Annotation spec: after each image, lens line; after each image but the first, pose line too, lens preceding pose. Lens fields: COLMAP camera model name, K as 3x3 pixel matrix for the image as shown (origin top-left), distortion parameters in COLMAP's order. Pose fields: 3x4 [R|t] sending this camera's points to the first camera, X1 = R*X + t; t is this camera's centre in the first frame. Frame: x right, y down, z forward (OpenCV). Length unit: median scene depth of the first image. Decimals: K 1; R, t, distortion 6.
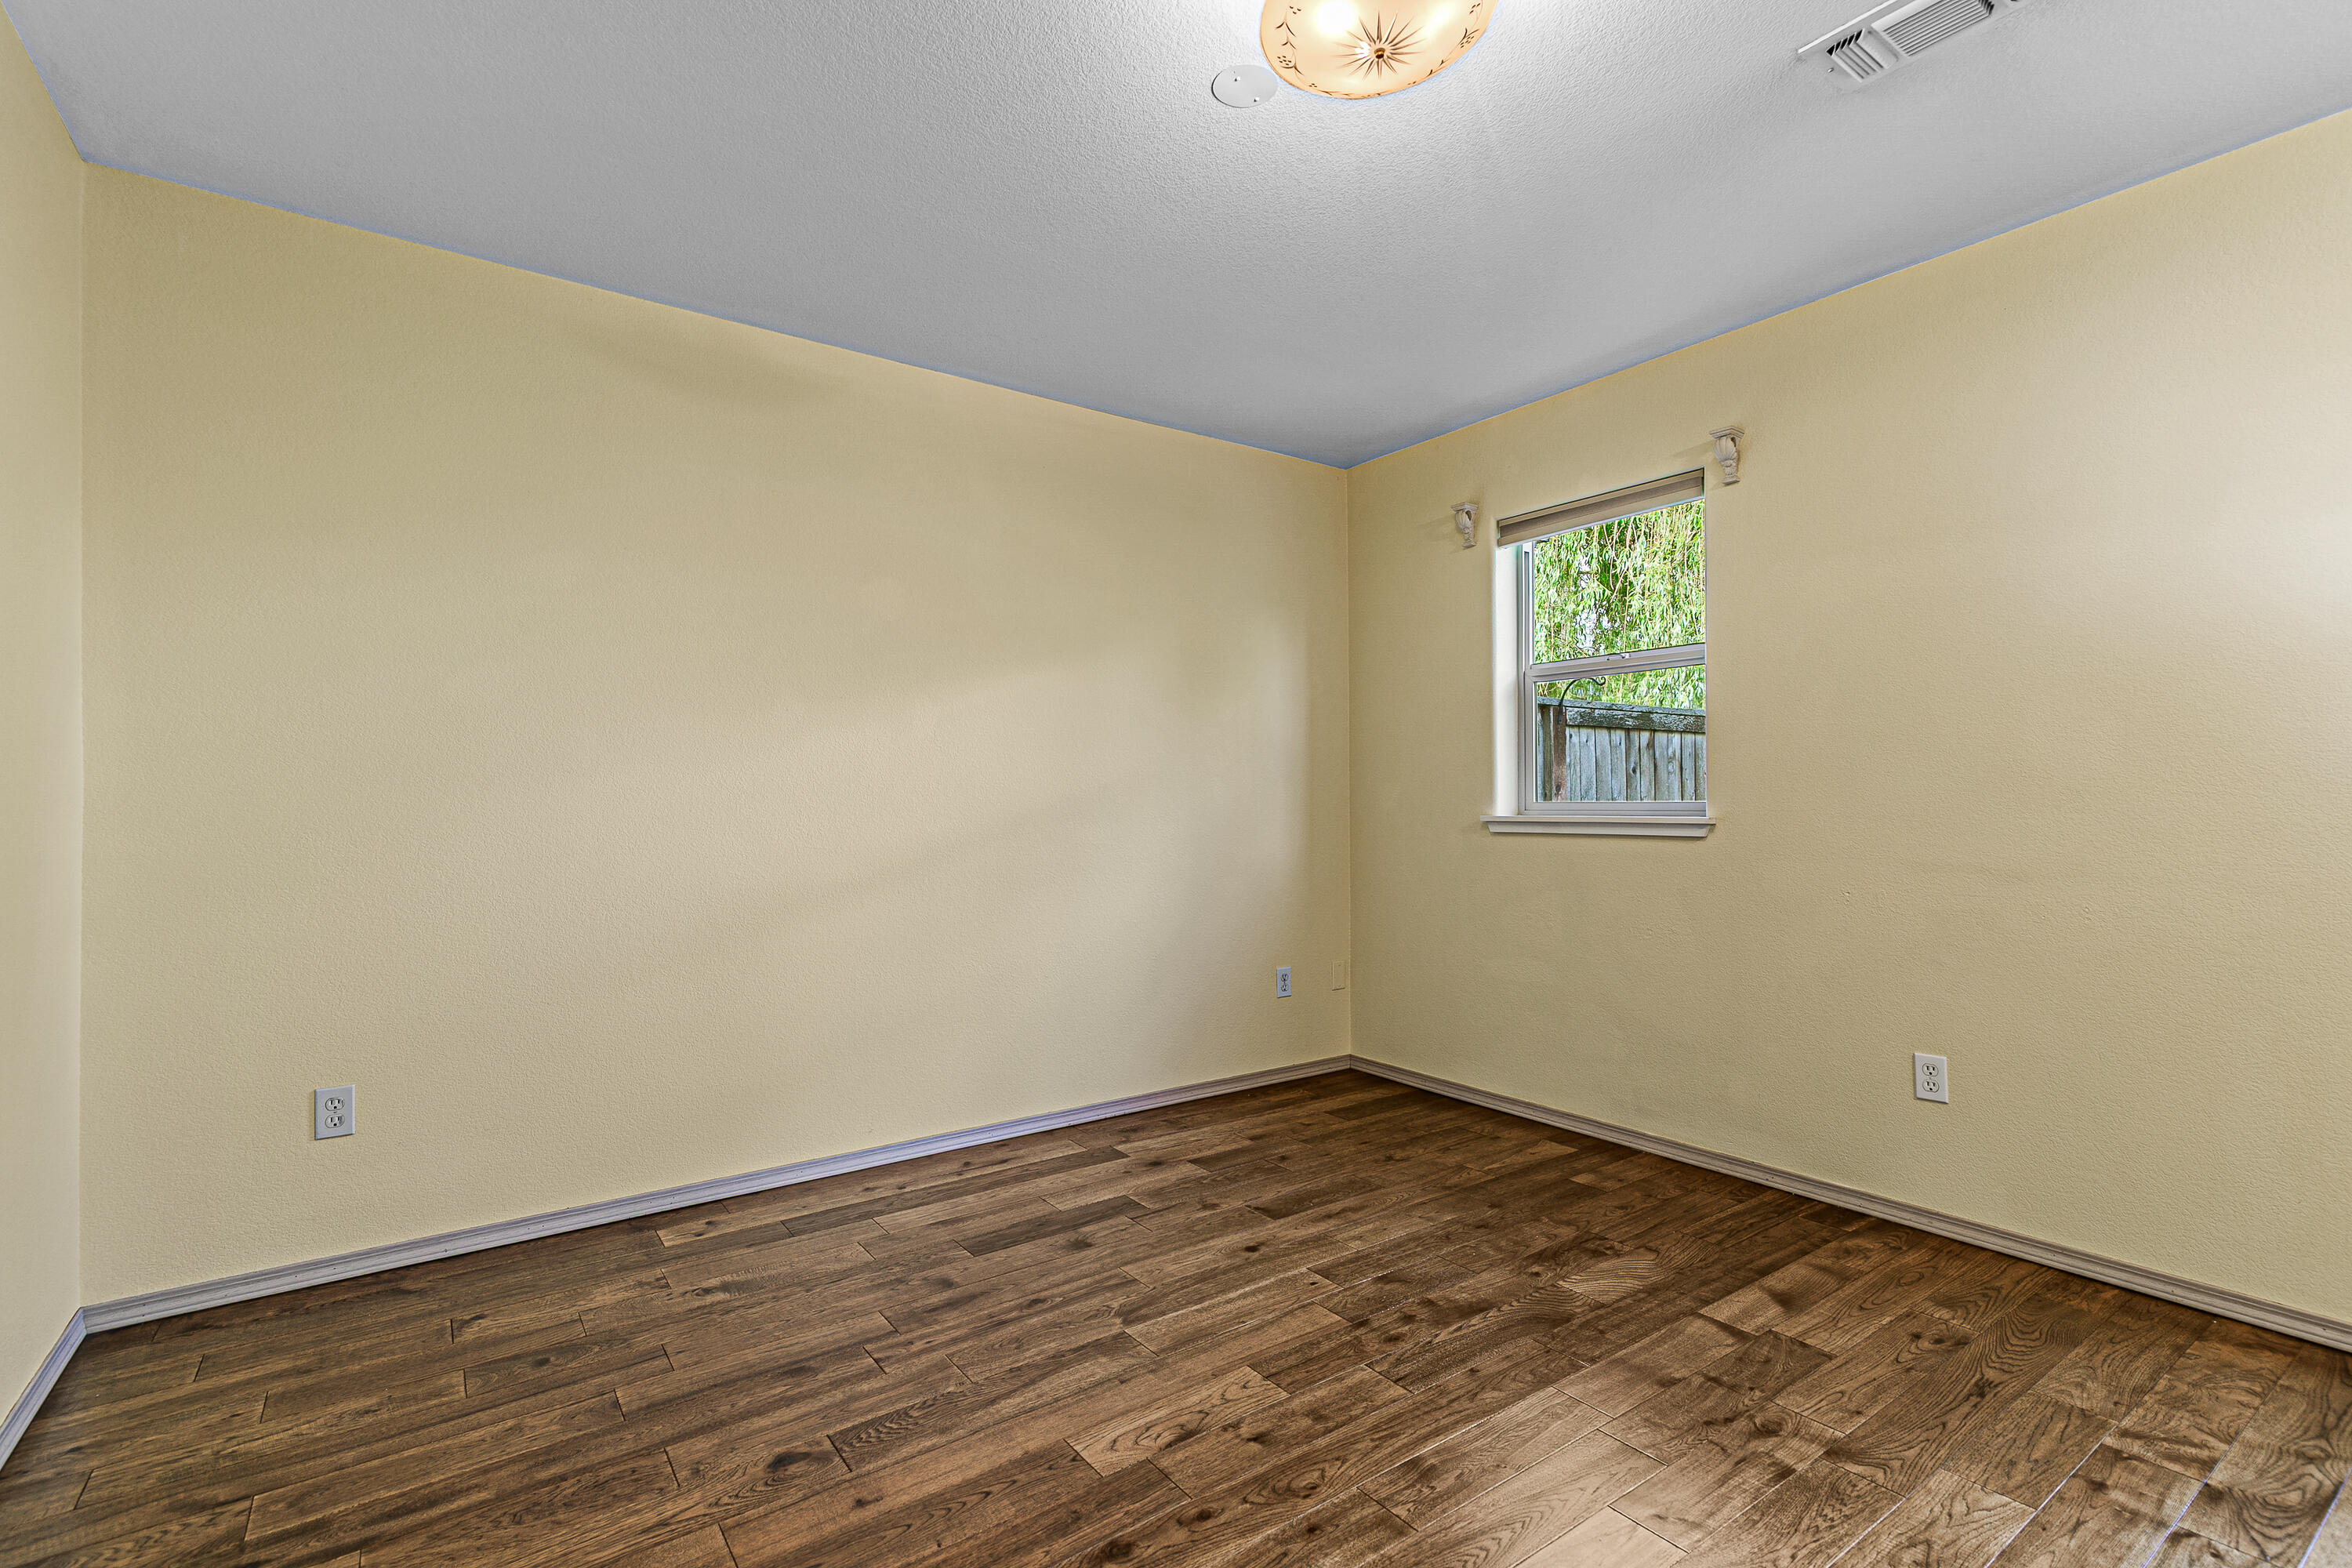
lens RADIAL K [[1078.5, 0, 1176.5], [0, 1078.5, 786.2], [0, 0, 1]] dist [-0.000801, -0.000170]
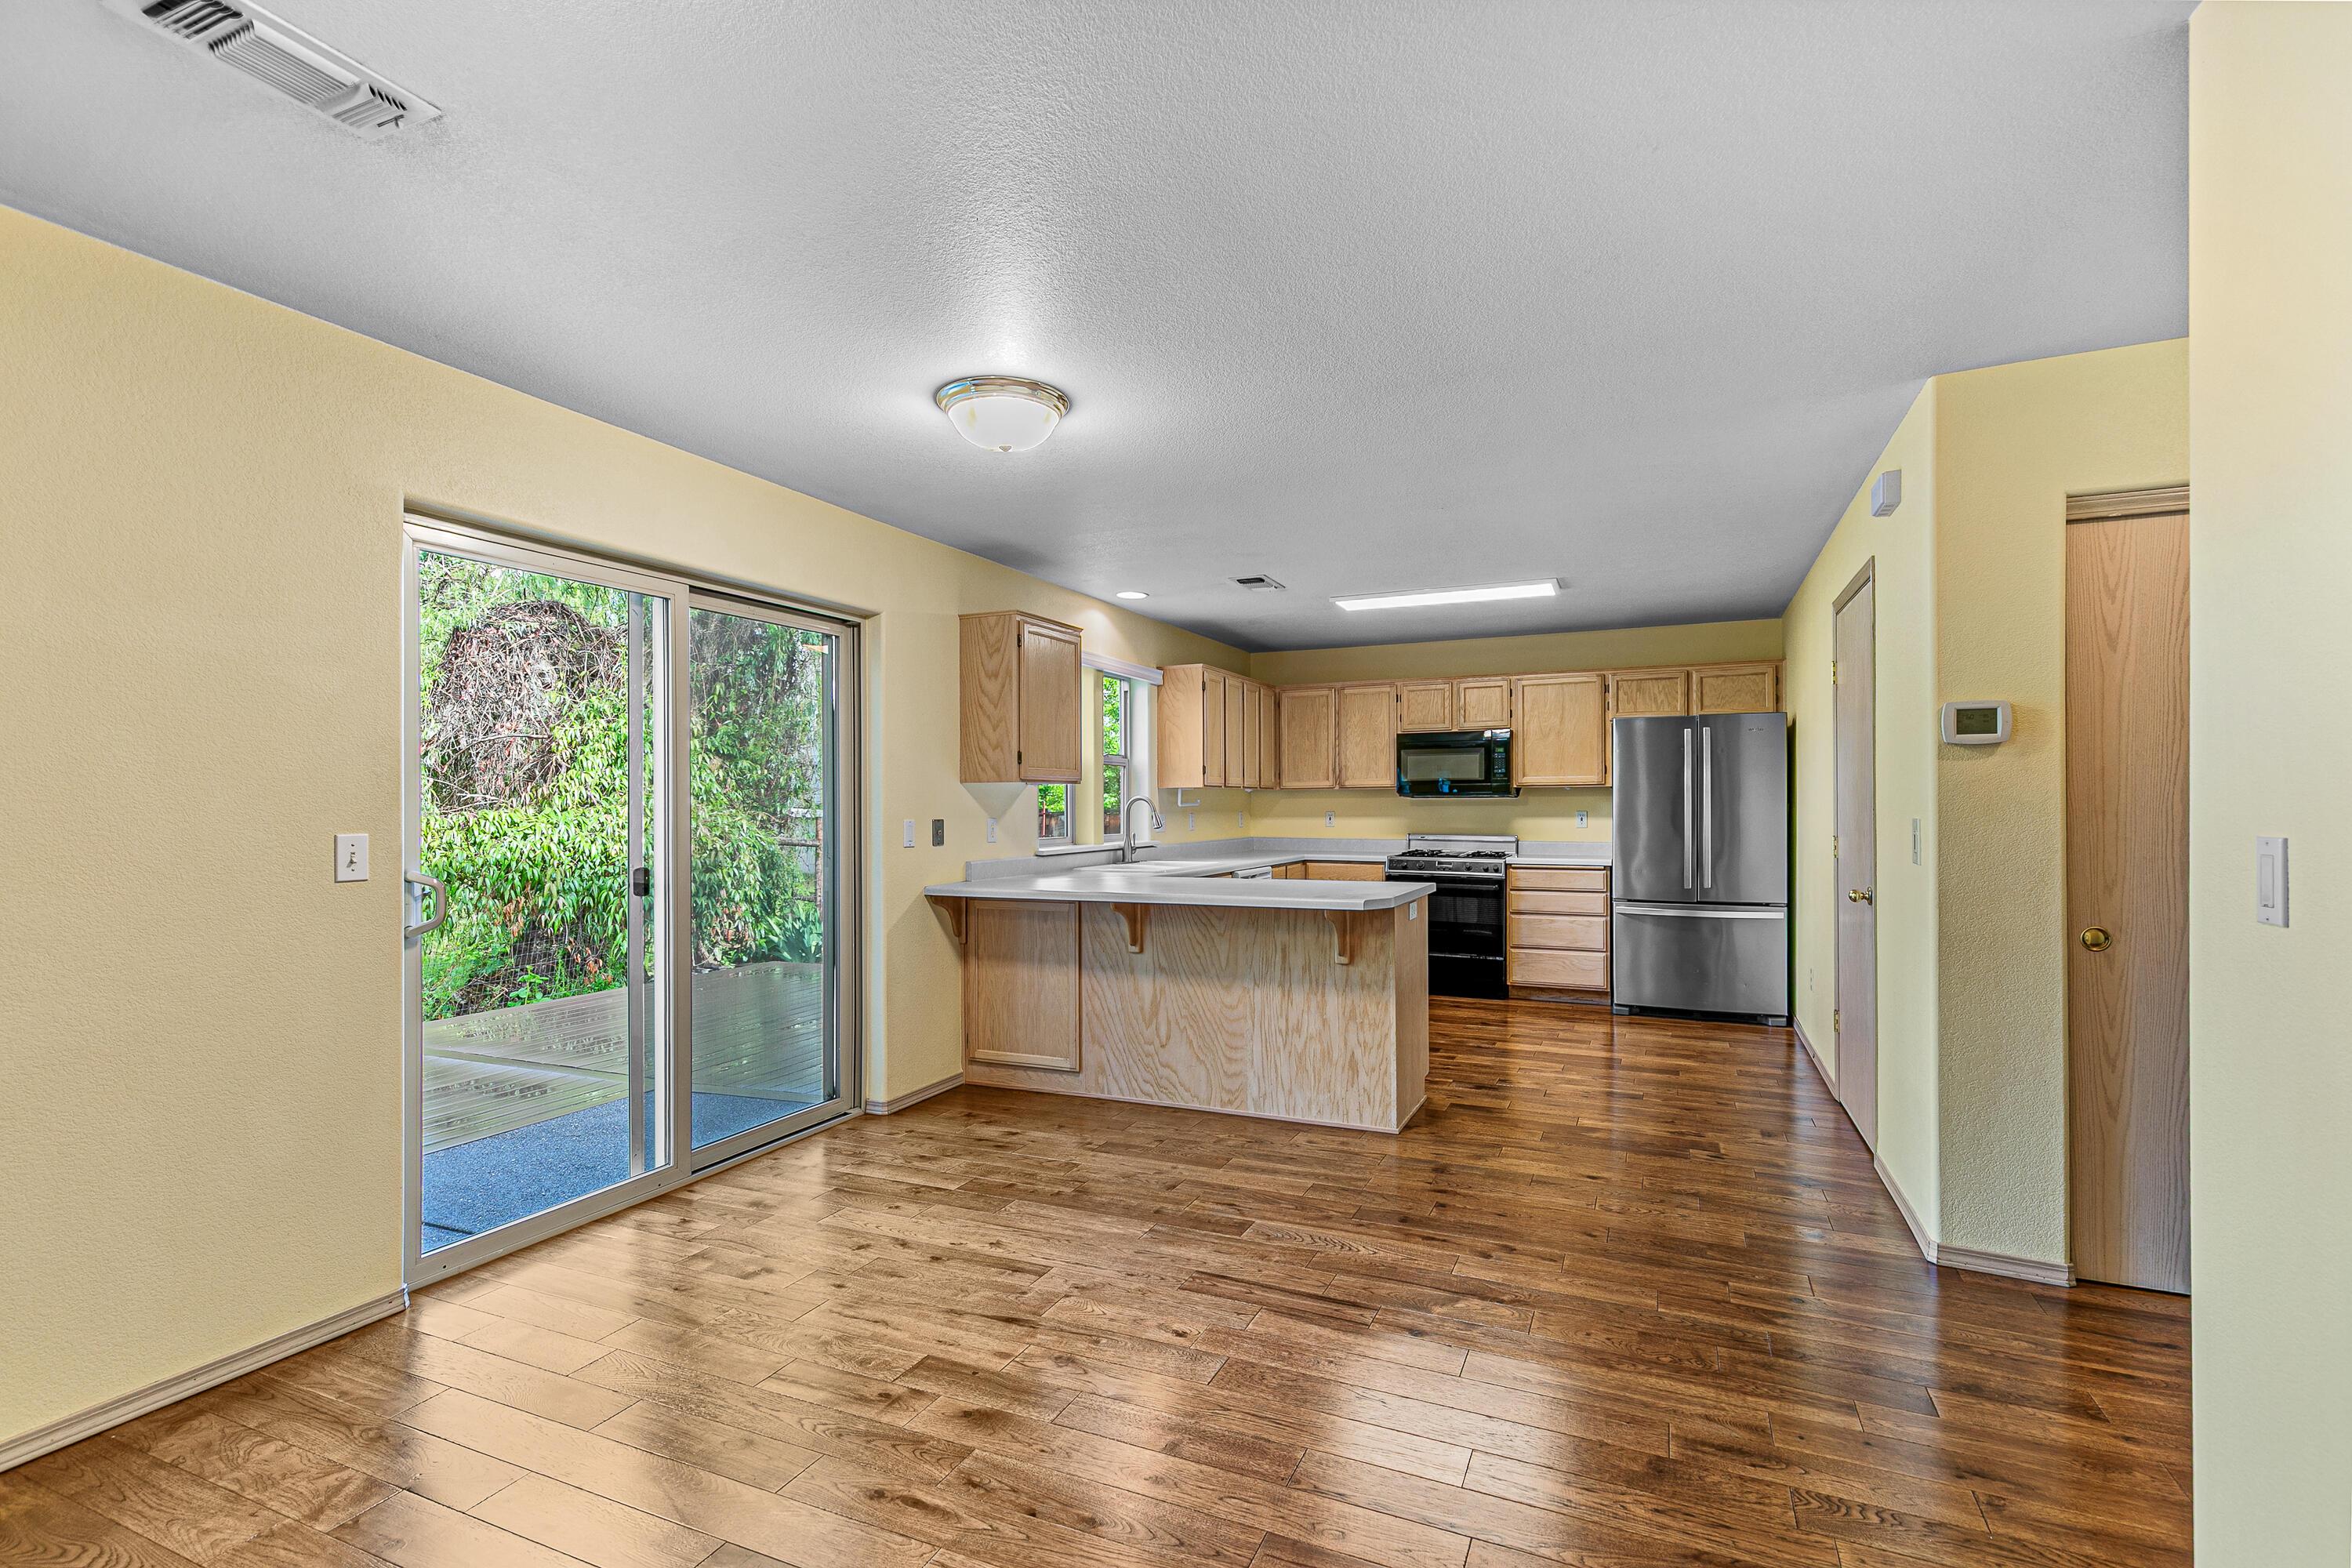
lens RADIAL K [[1078.5, 0, 1179.8], [0, 1078.5, 795.2], [0, 0, 1]] dist [-0.000801, -0.000170]
pose [[-0.511783, 0.012704, 0.859021, -0.396343], [0.002139, 0.999906, -0.013514, -0.071887], [-0.859112, -0.005079, -0.511762, 0.710956]]
